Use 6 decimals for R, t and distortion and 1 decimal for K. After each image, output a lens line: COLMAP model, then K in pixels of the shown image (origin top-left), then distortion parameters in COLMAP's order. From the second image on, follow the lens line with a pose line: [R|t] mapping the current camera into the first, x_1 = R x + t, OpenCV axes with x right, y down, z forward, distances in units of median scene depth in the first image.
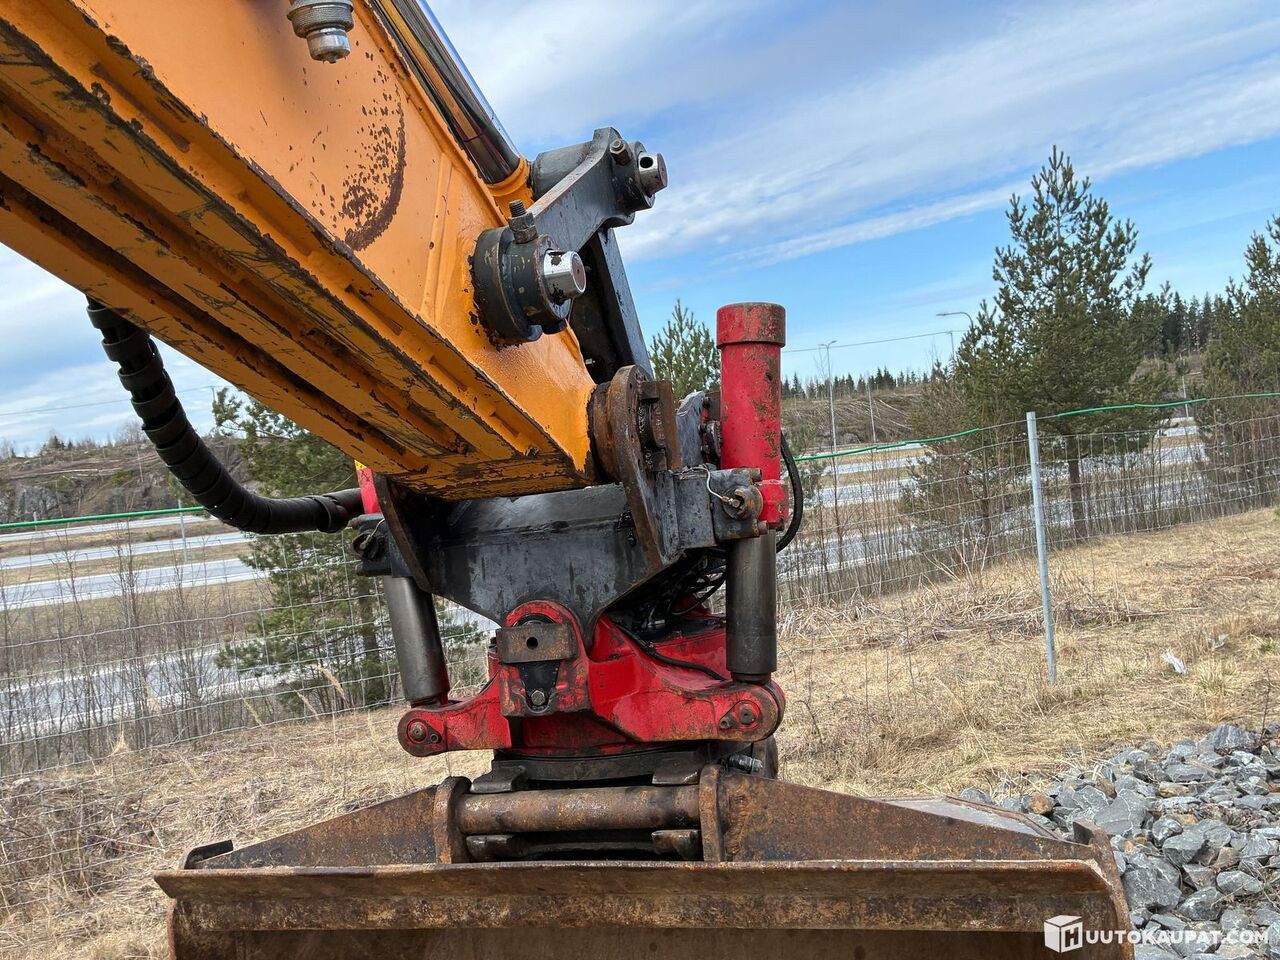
lens RADIAL K [[956.2, 0, 637.9], [0, 956.2, 484.3], [0, 0, 1]] dist [0.037612, -0.035897]
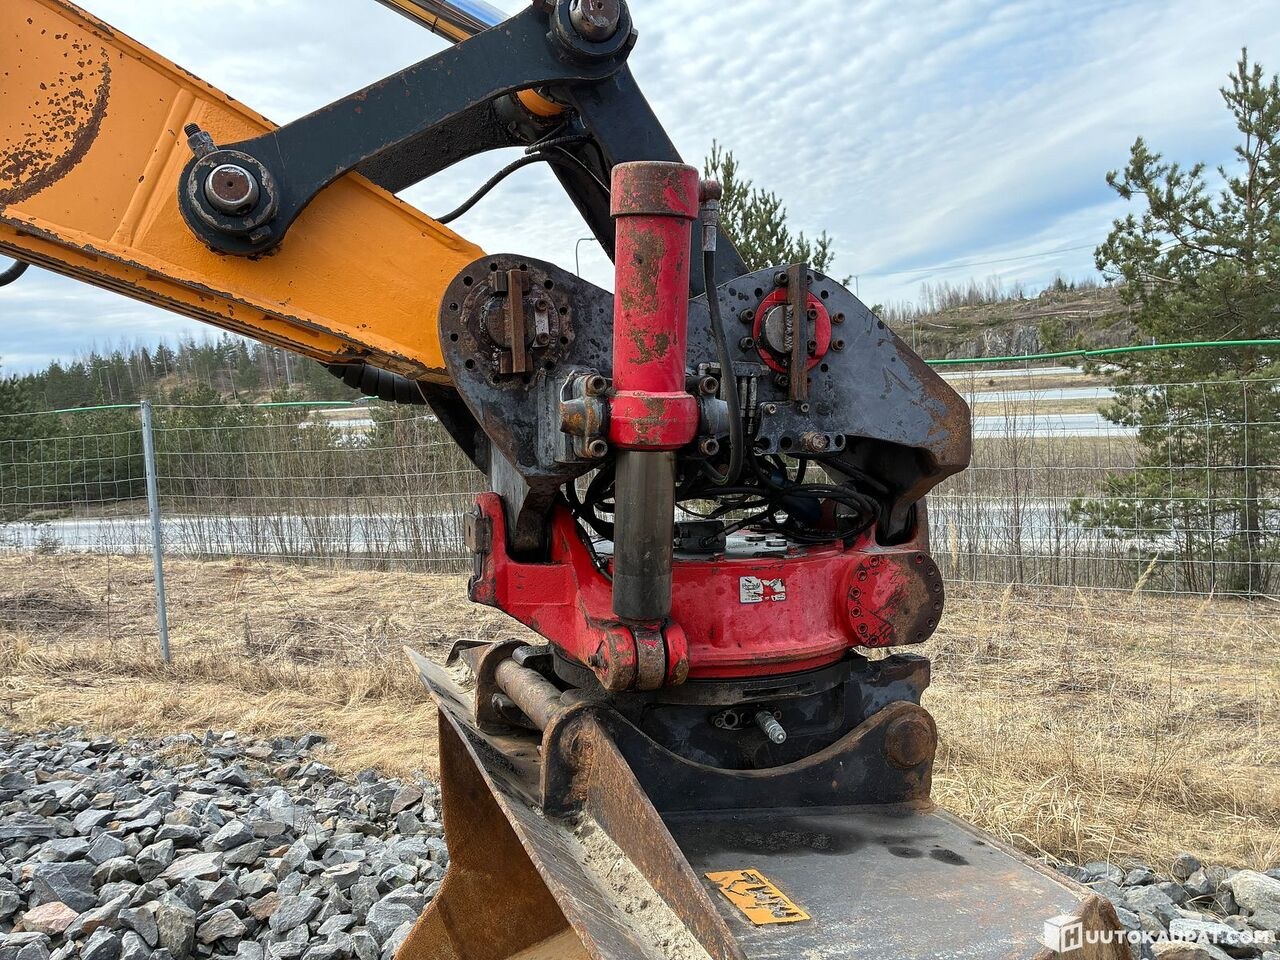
lens RADIAL K [[956.2, 0, 646.1], [0, 956.2, 506.5], [0, 0, 1]] dist [0.037612, -0.035897]
pose [[0.551640, 0.175706, -0.815365, 0.819206], [-0.020489, 0.980120, 0.197347, -0.068978], [0.833830, -0.092159, 0.544274, 0.578208]]
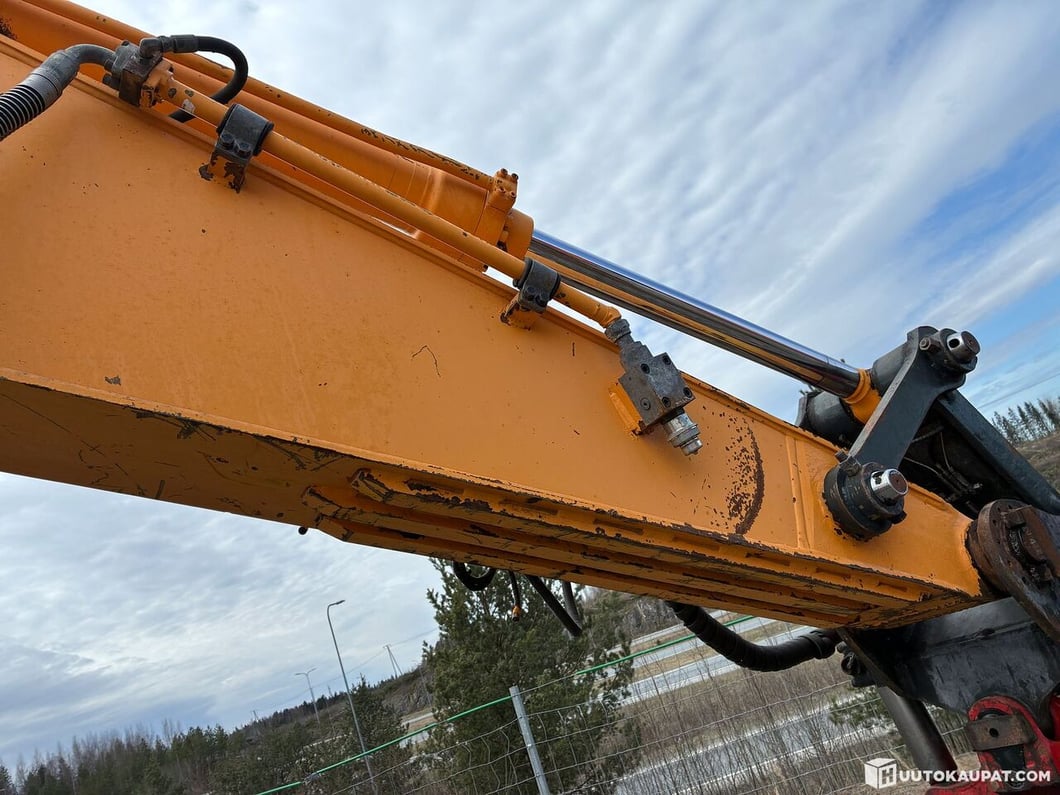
lens RADIAL K [[824.4, 0, 521.0], [0, 824.4, 396.1], [0, 0, 1]] dist [0.016830, -0.045286]
pose [[0.723972, -0.338755, -0.600925, 0.235992], [0.226422, 0.939551, -0.256861, -0.112036], [0.651612, 0.049898, 0.756909, -0.238802]]
